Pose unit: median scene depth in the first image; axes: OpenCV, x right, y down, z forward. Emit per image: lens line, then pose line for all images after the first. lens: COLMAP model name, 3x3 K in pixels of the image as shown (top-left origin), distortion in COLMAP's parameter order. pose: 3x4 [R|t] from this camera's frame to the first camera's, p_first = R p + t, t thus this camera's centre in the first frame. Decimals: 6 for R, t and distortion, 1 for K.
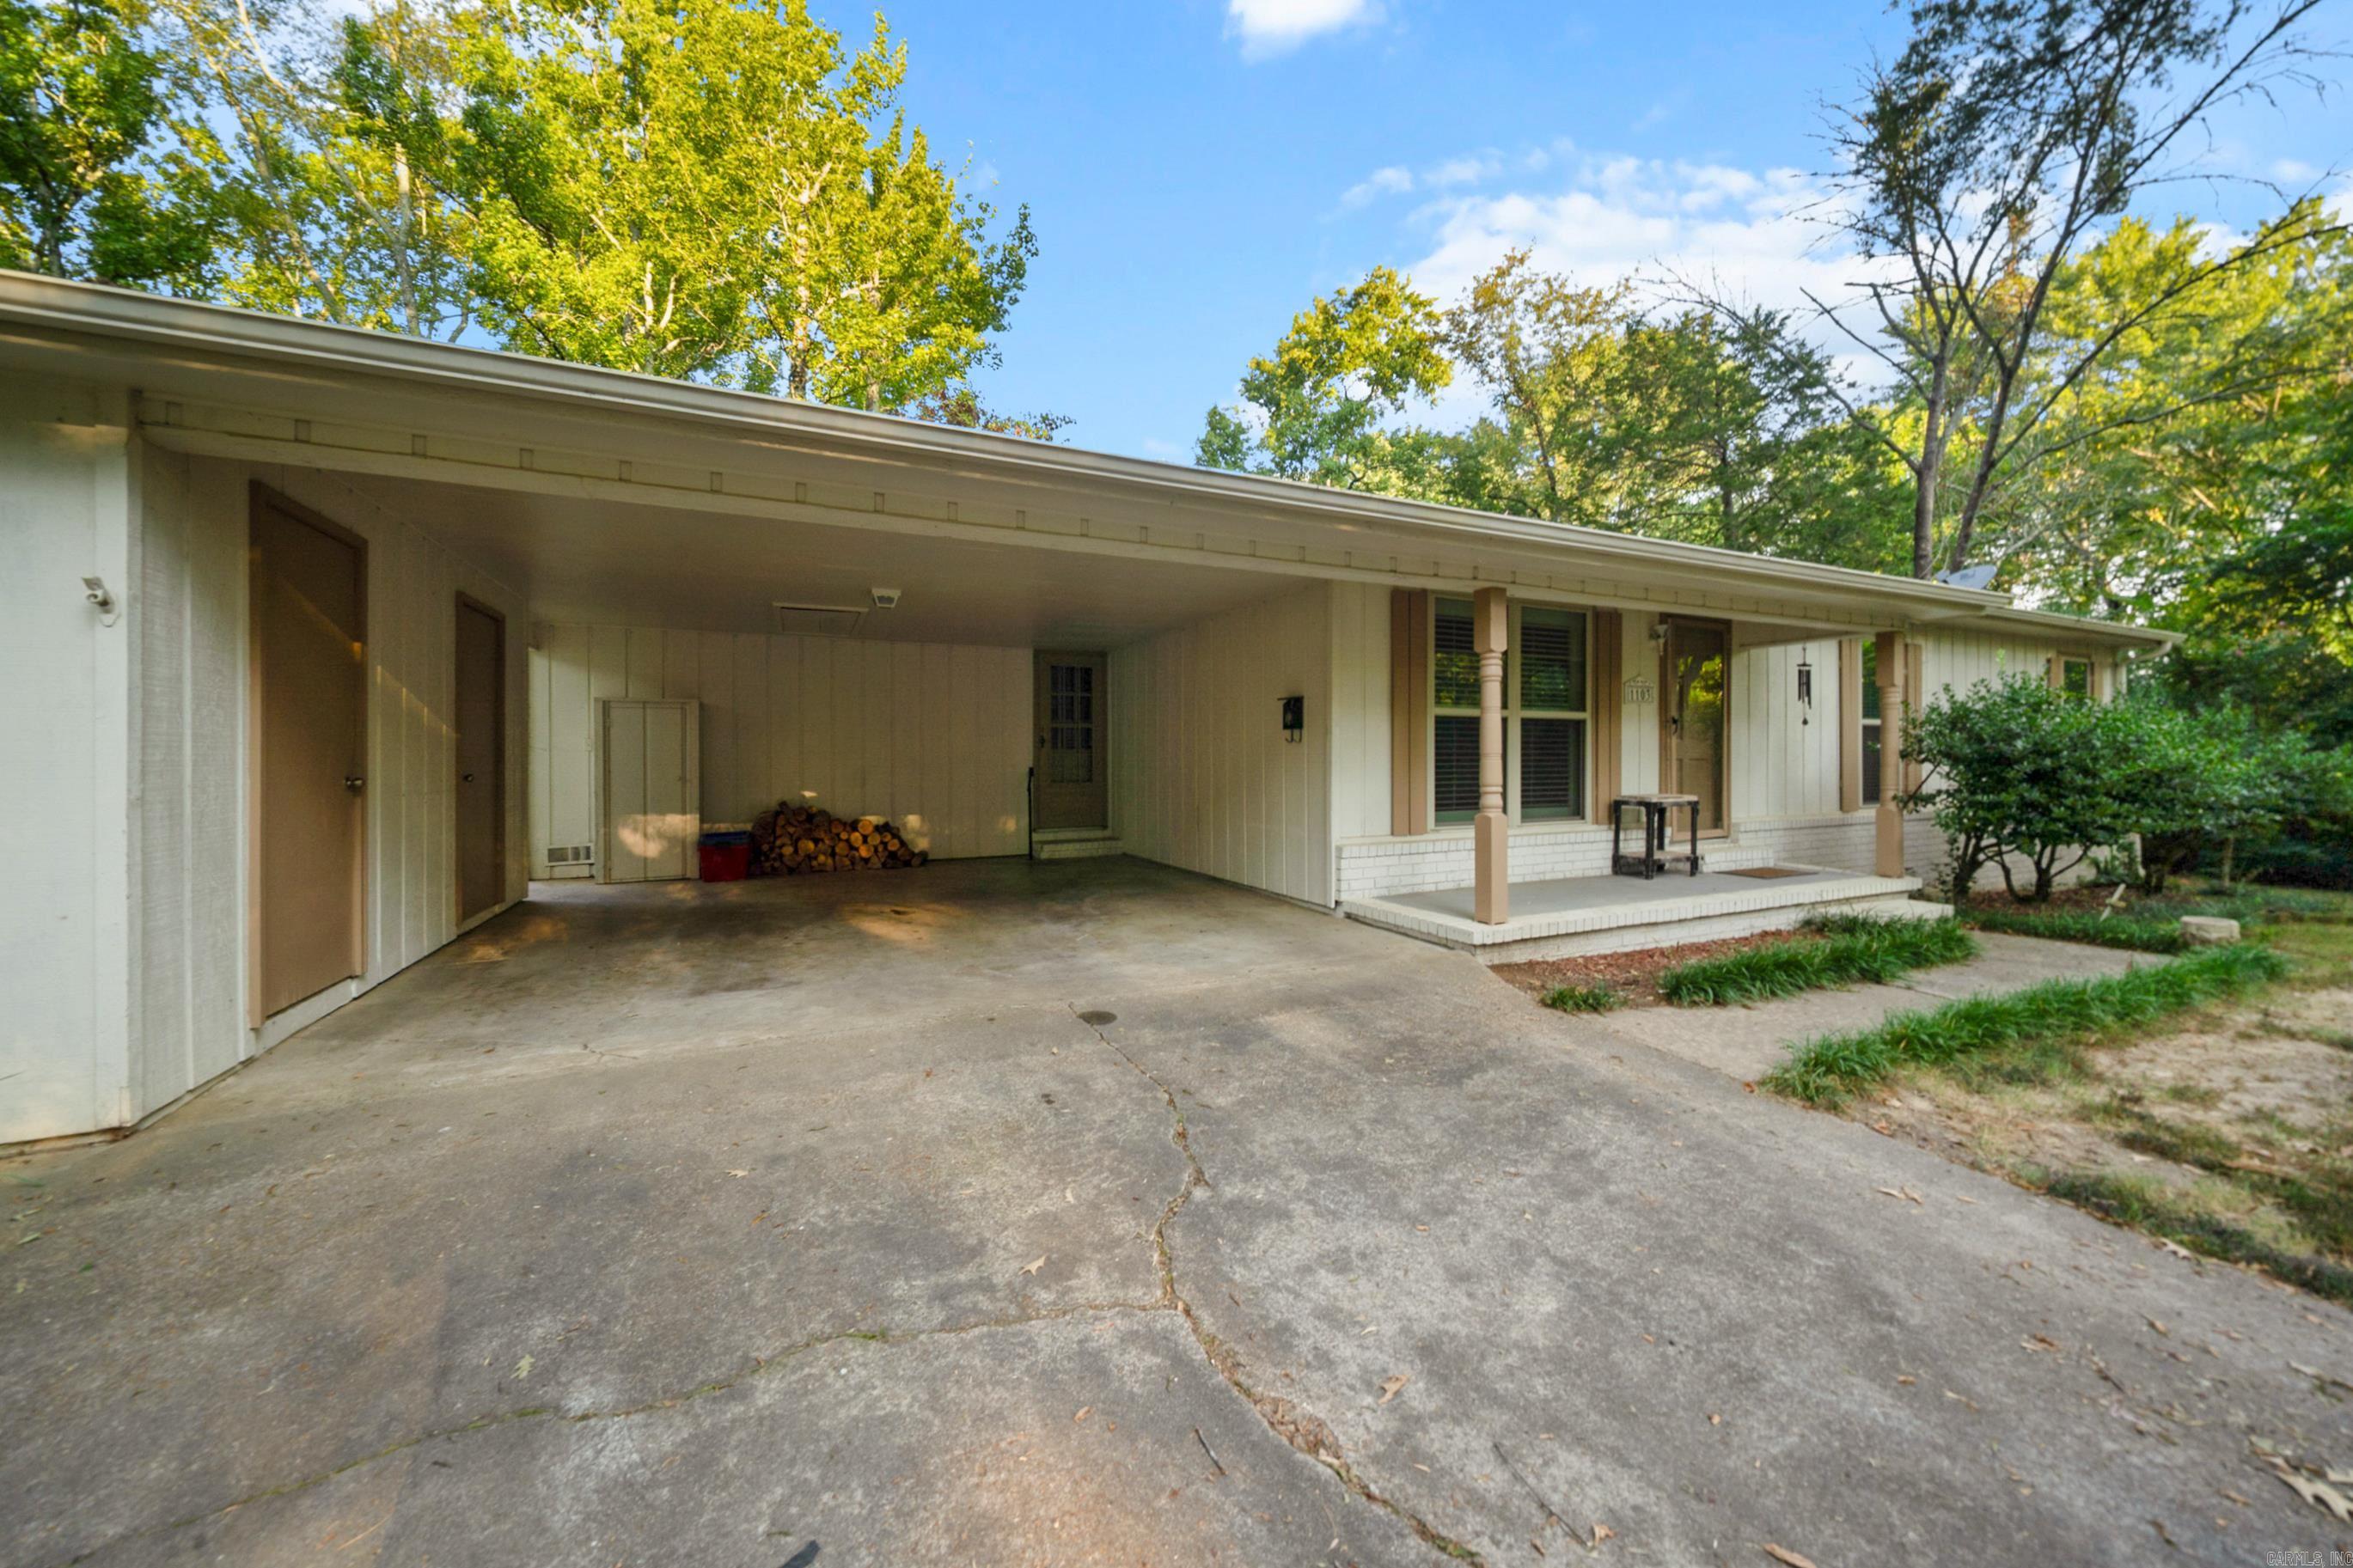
lens RADIAL K [[840.3, 0, 1164.3], [0, 840.3, 773.6], [0, 0, 1]] dist [-0.000871, -0.001242]
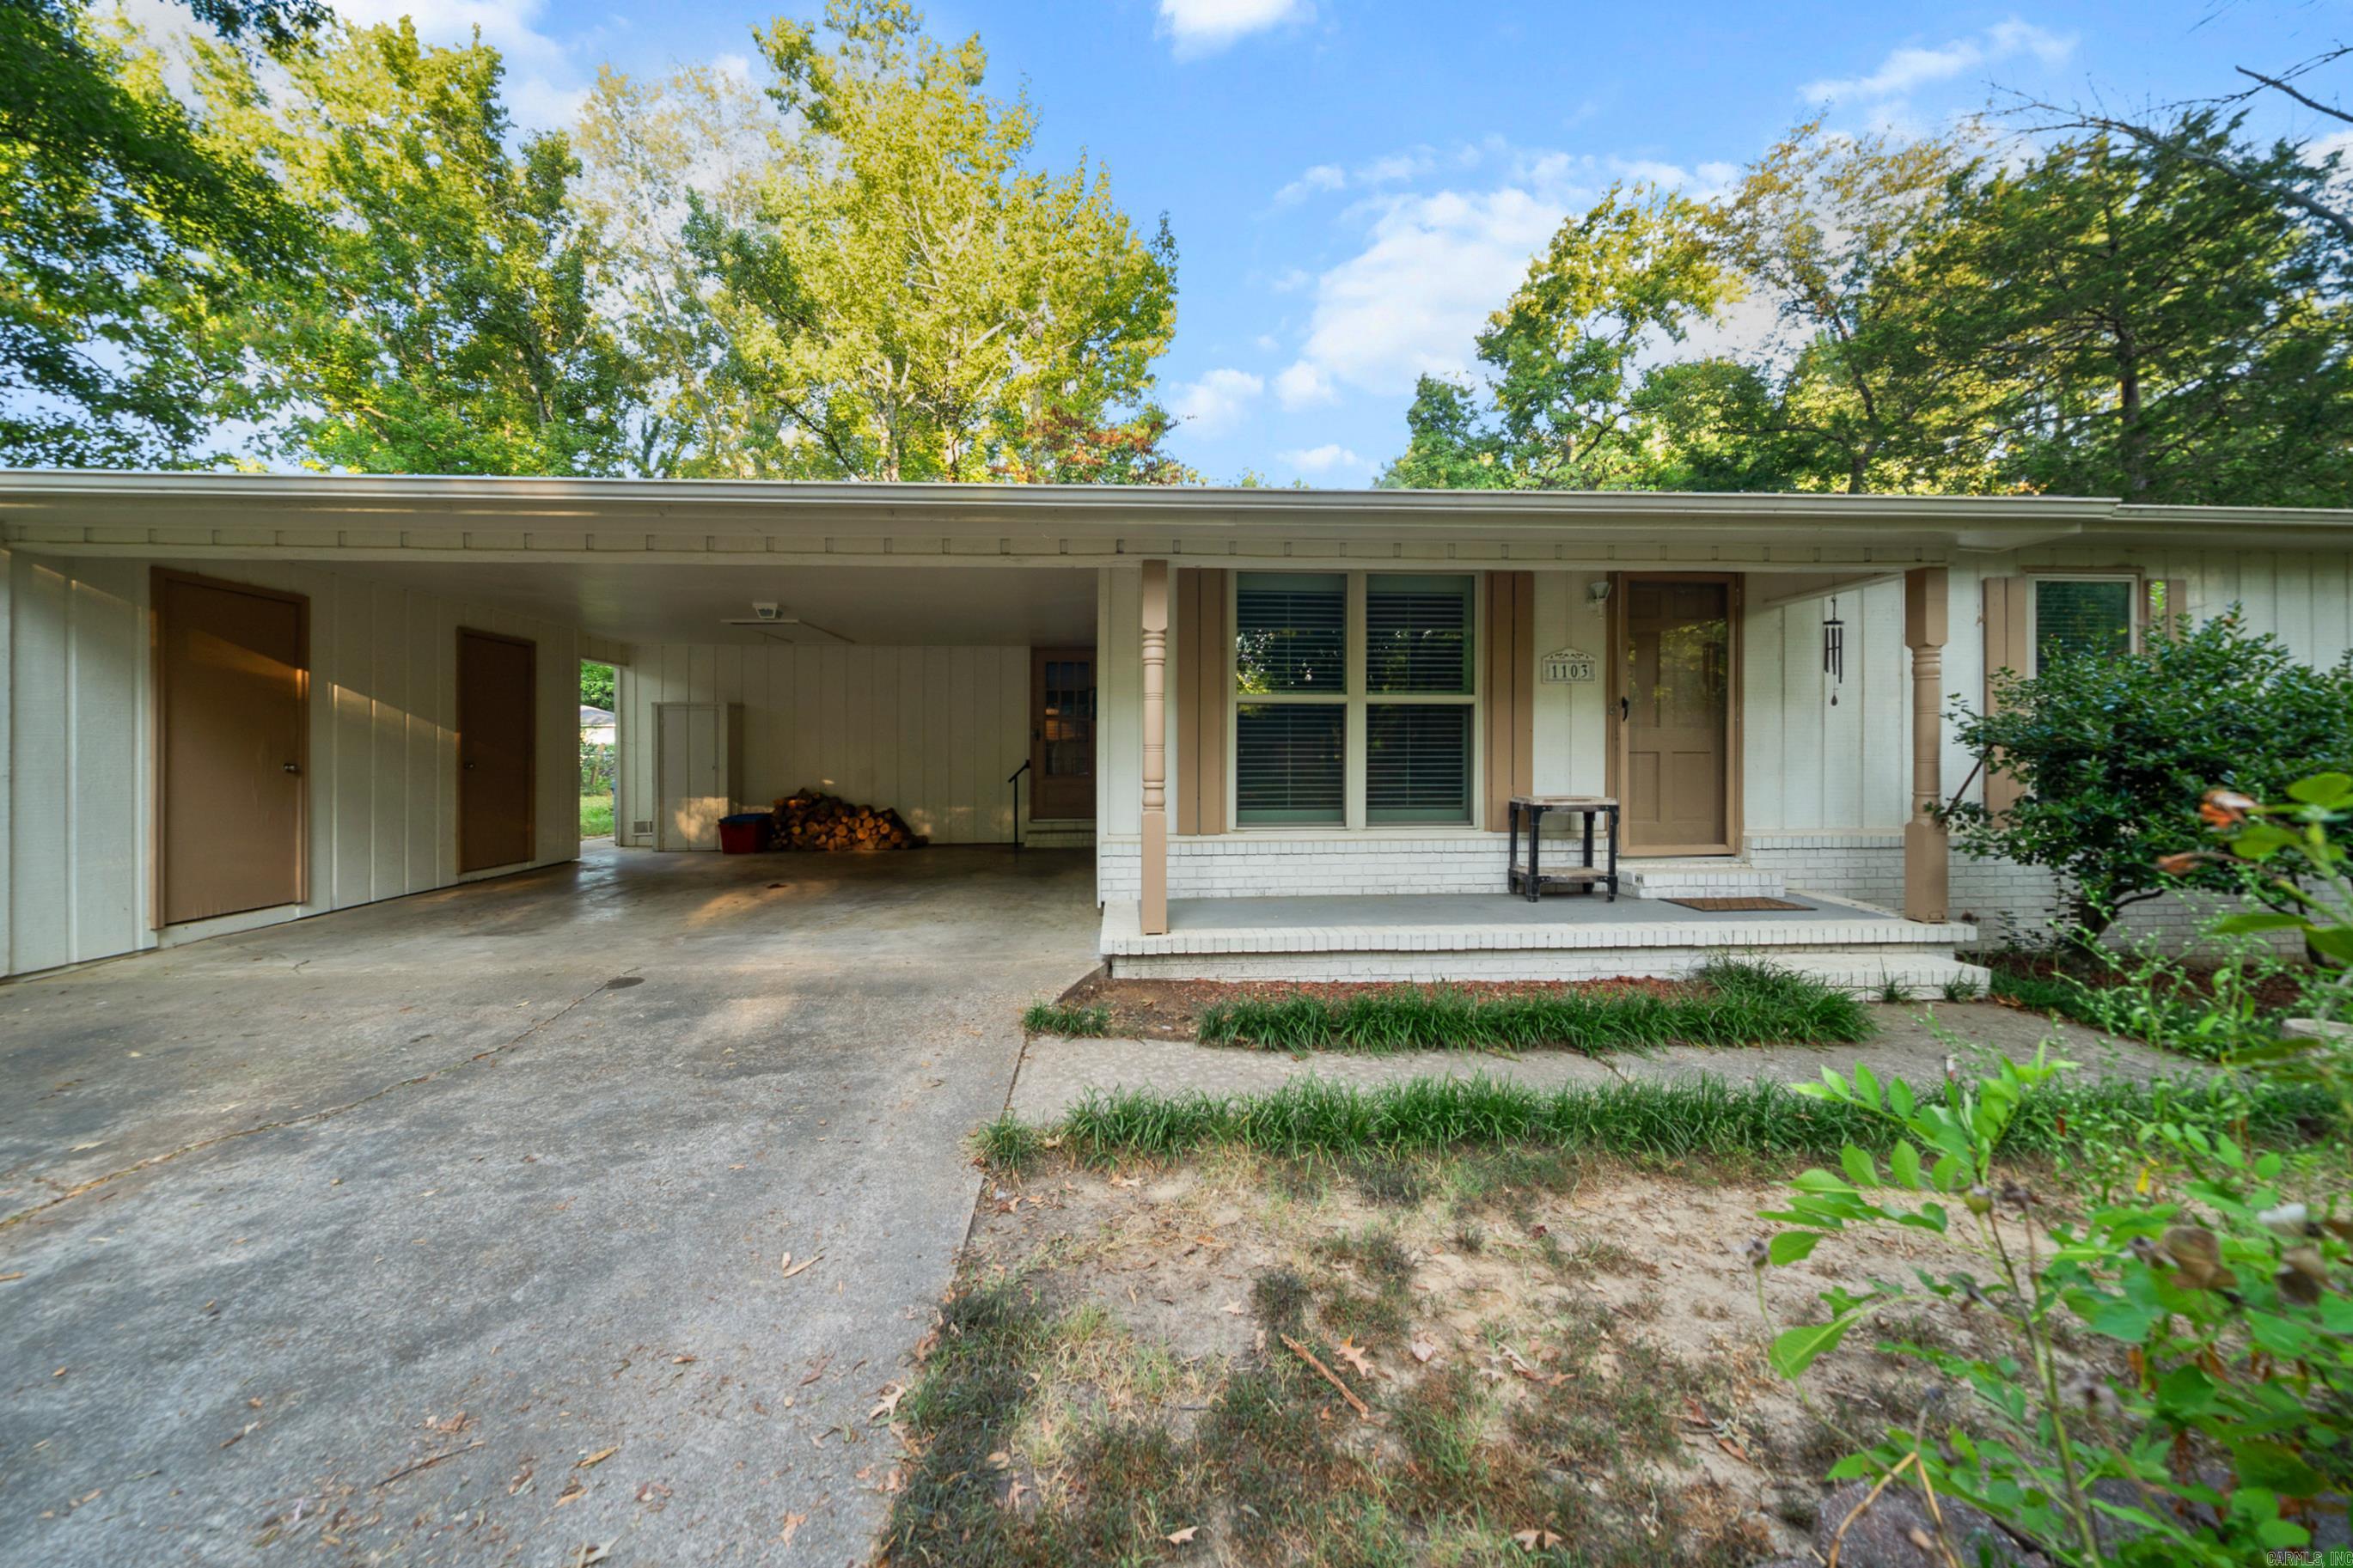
lens RADIAL K [[840.3, 0, 1163.1], [0, 840.3, 766.6], [0, 0, 1]] dist [-0.000871, -0.001242]
pose [[0.930931, 0.006946, -0.365129, 0.511539], [-0.007304, 0.999973, 0.000403, -0.001134], [0.365122, 0.002292, 0.930957, 0.115265]]
